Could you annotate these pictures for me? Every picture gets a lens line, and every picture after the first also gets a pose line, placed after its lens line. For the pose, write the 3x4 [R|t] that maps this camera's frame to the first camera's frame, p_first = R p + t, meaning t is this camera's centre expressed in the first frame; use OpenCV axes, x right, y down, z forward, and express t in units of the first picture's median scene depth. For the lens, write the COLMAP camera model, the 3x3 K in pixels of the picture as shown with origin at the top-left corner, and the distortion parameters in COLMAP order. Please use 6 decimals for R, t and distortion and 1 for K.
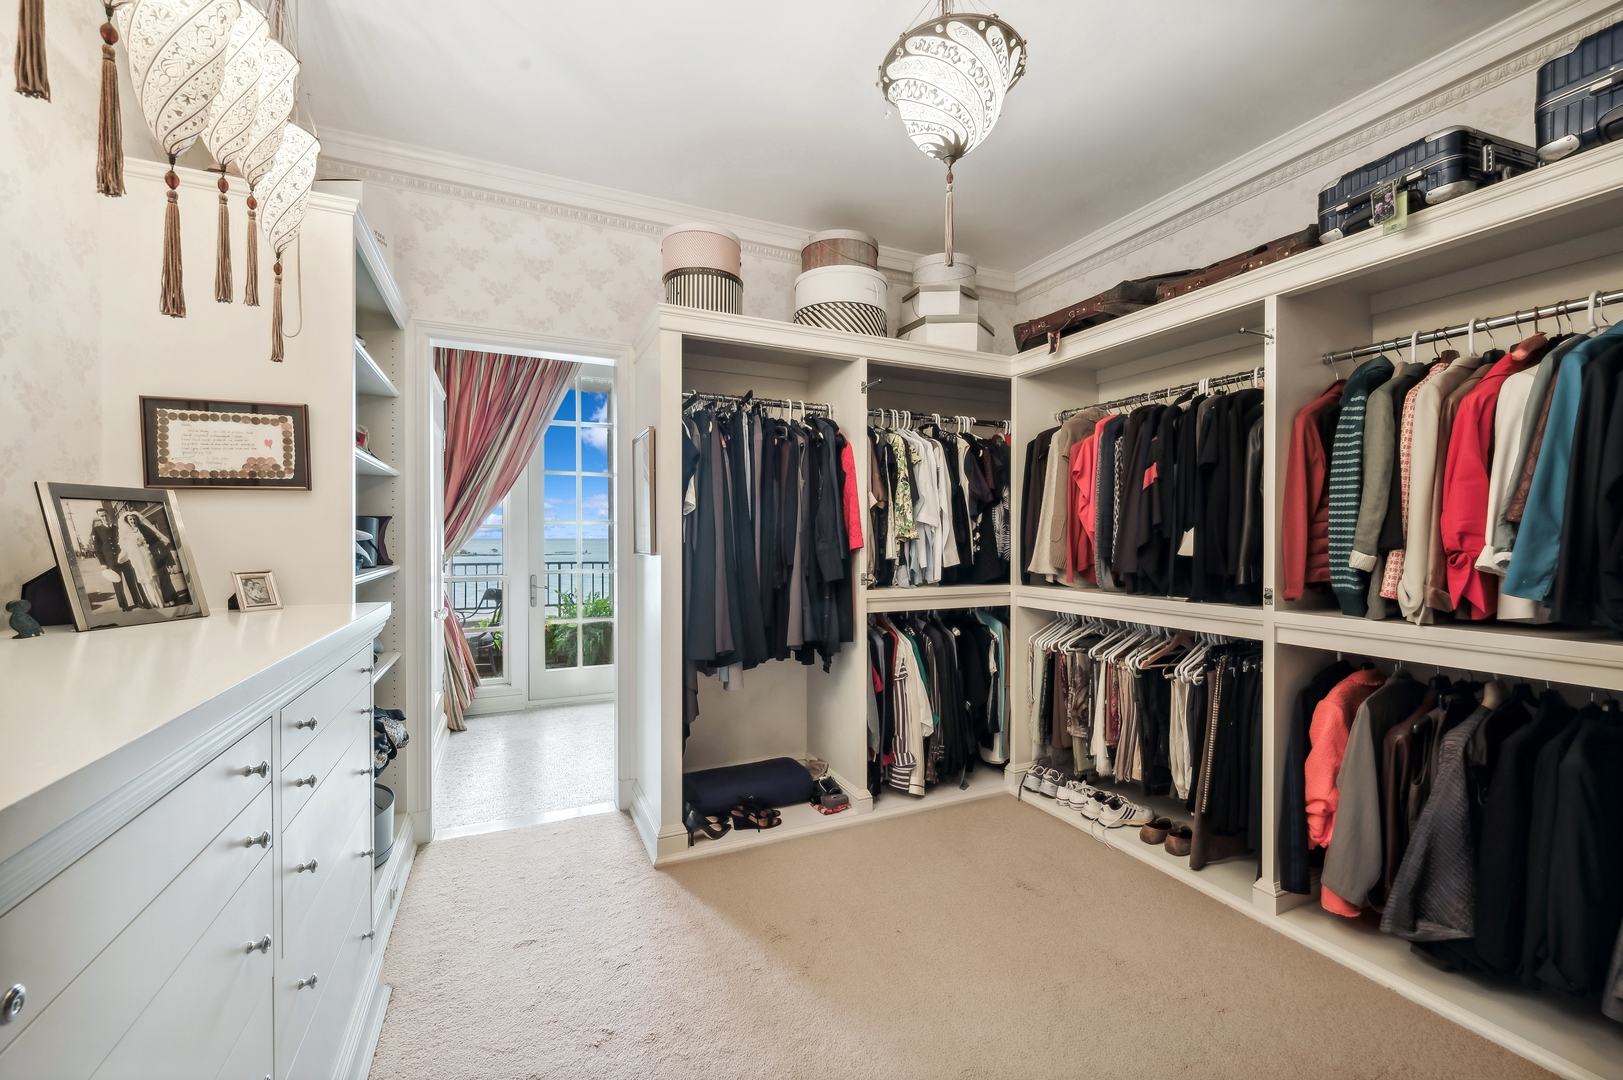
lens RADIAL K [[659.3, 0, 812.2], [0, 659.3, 544.1], [0, 0, 1]] dist [-0.000877, -0.000102]
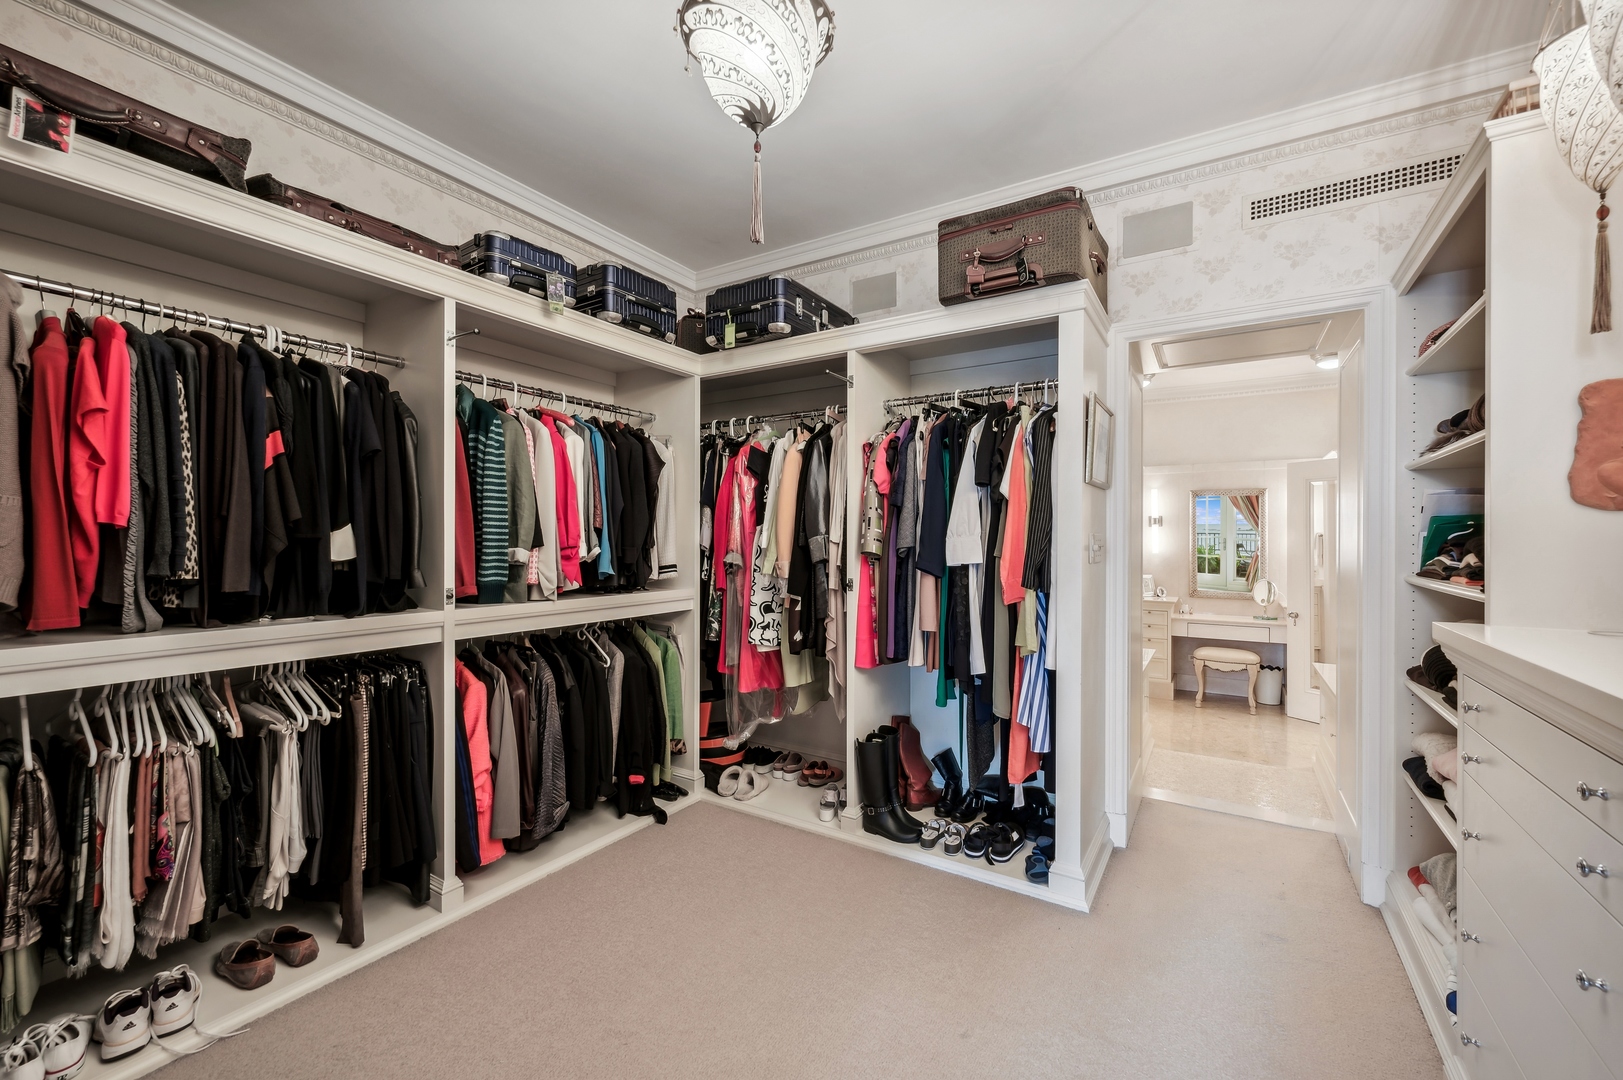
lens RADIAL K [[650.8, 0, 809.8], [0, 650.8, 529.0], [0, 0, 1]] dist [-0.001370, -0.000314]
pose [[-0.536840, 0.002746, 0.843679, -0.436905], [0.001891, 0.999996, -0.002051, -0.019294], [-0.843682, 0.000494, -0.536844, 1.061480]]
